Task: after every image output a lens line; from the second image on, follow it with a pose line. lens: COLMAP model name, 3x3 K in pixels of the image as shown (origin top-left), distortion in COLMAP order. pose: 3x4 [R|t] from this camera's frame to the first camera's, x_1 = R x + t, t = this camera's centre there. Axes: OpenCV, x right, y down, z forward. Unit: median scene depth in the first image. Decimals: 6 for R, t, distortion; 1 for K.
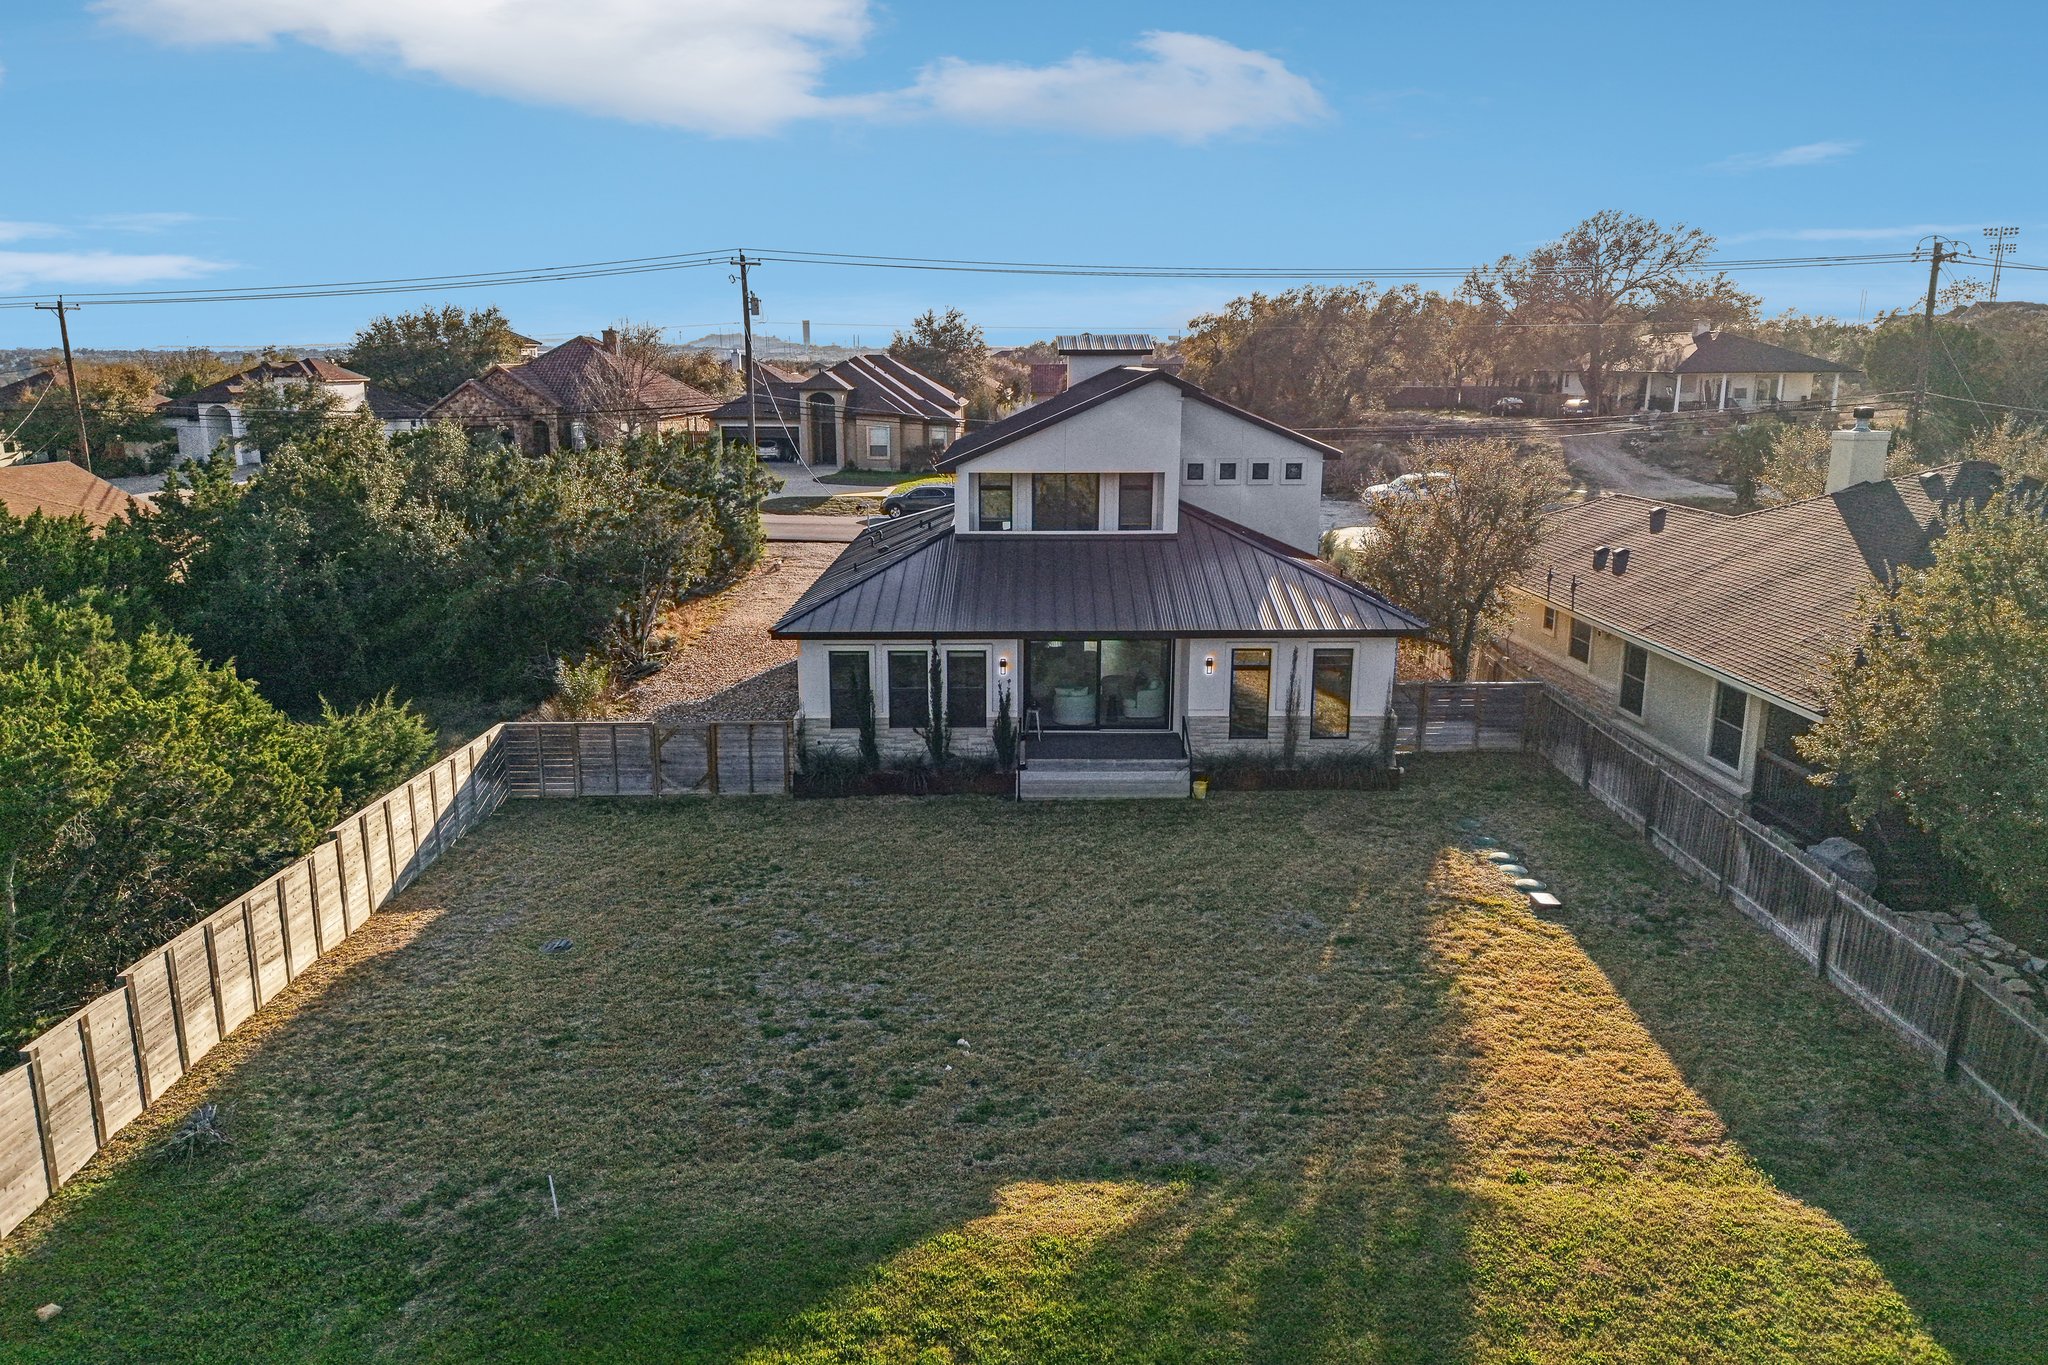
lens RADIAL K [[1372.6, 0, 1024.0], [0, 1372.6, 682.5], [0, 0, 1]] dist [0.044196, -0.051060]
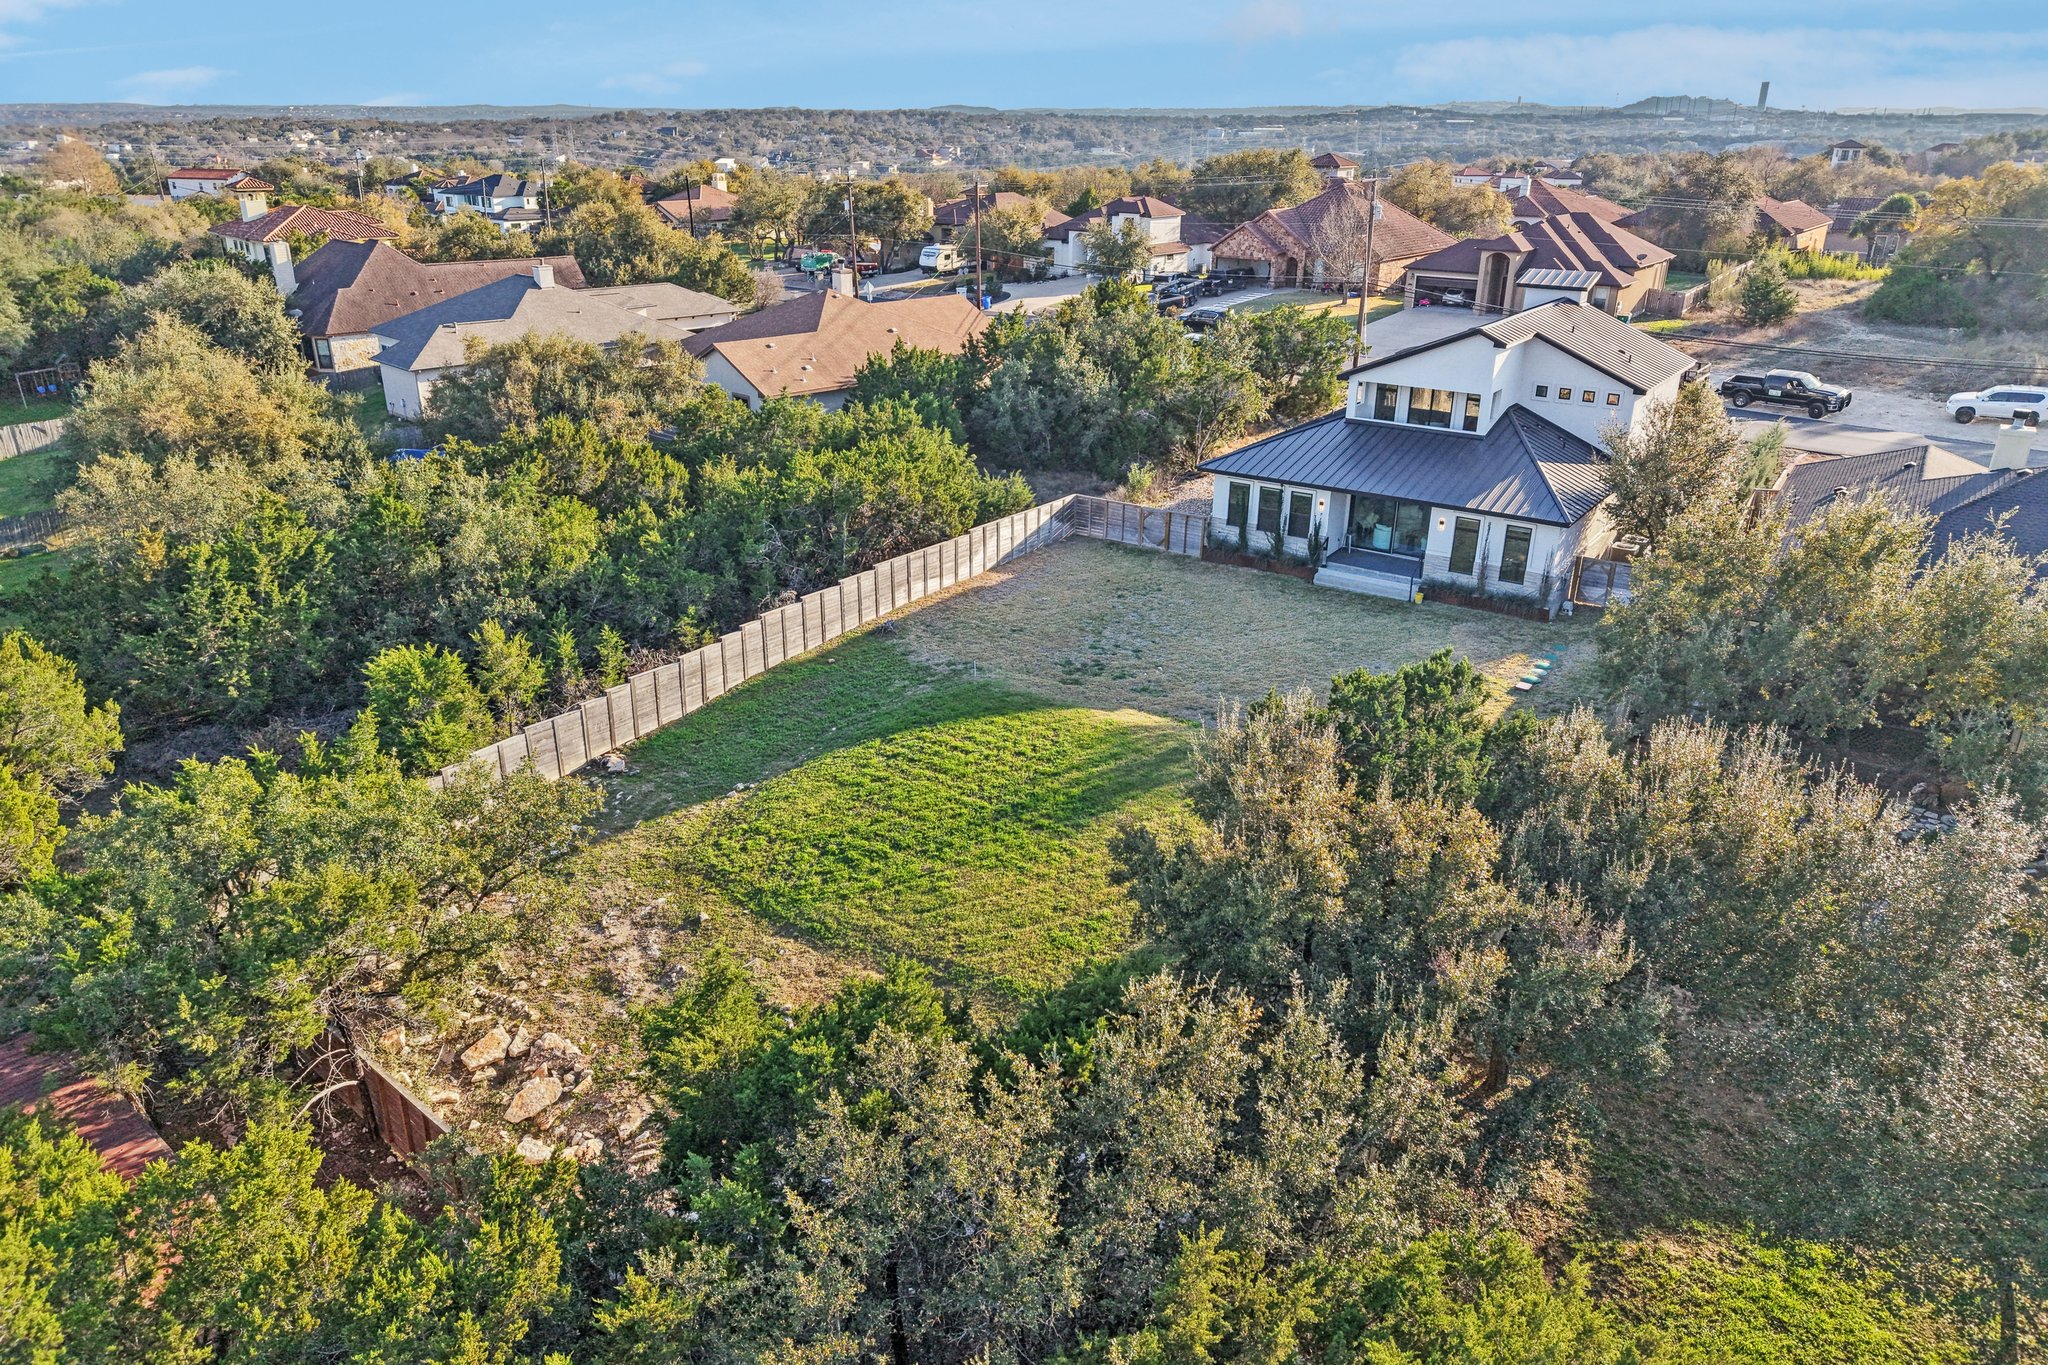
lens RADIAL K [[1372.6, 0, 1024.0], [0, 1372.6, 682.5], [0, 0, 1]] dist [0.044196, -0.051060]
pose [[0.815501, 0.226401, -0.532636, 0.643993], [-0.140453, 0.970218, 0.197357, -0.083589], [0.561455, -0.086135, 0.823012, -0.640220]]
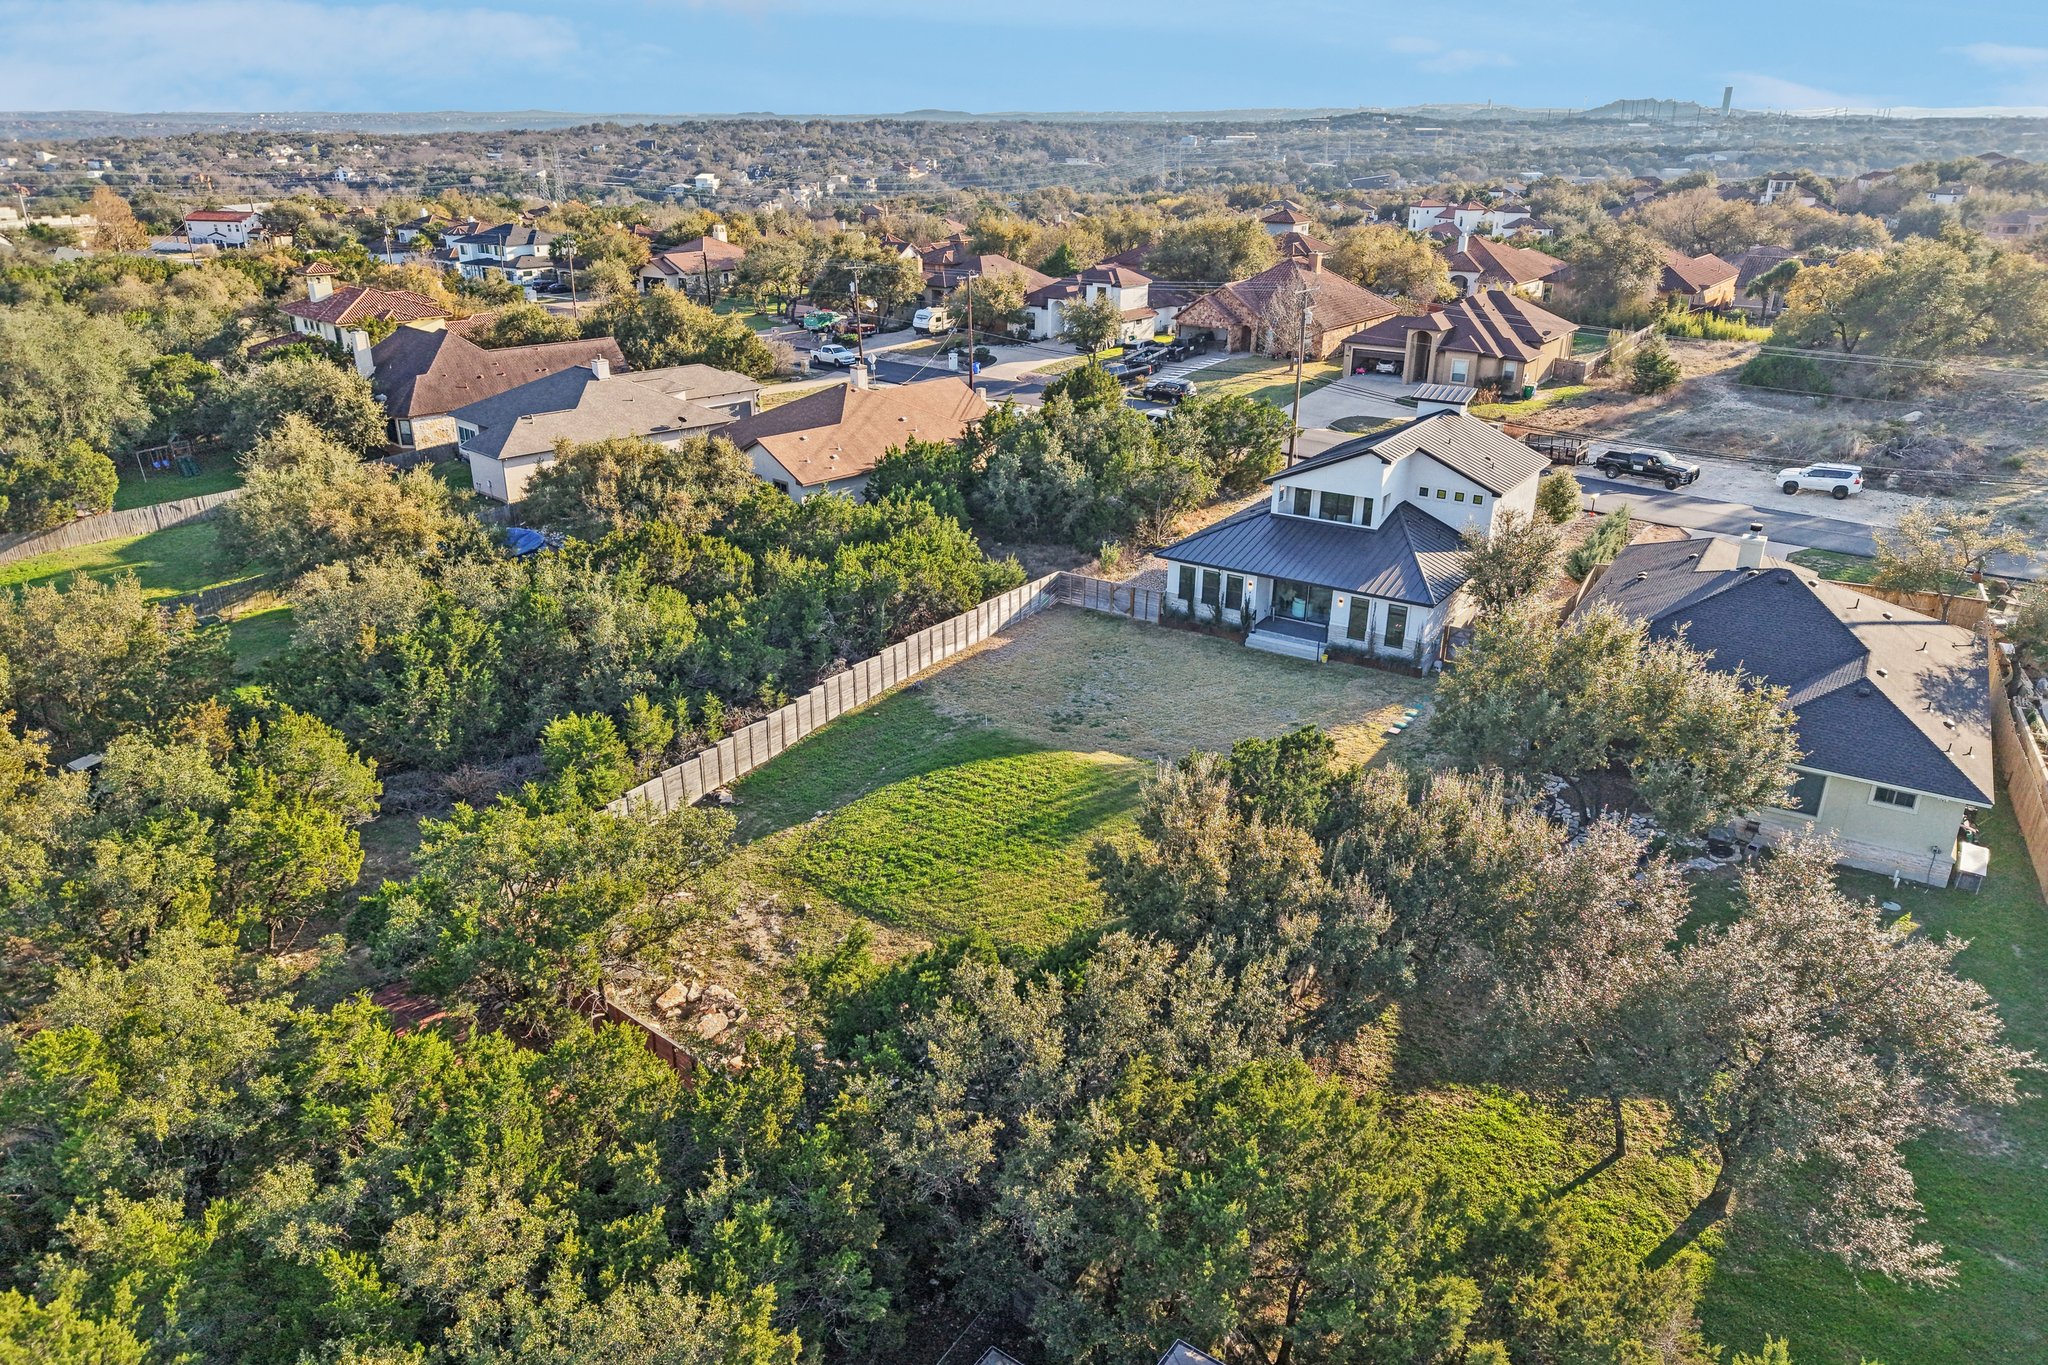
lens RADIAL K [[1372.6, 0, 1024.0], [0, 1372.6, 682.5], [0, 0, 1]] dist [0.044196, -0.051060]
pose [[0.825420, 0.216952, -0.521165, 0.864280], [-0.133006, 0.971953, 0.193951, -0.238773], [0.548626, -0.090773, 0.831126, -1.046156]]
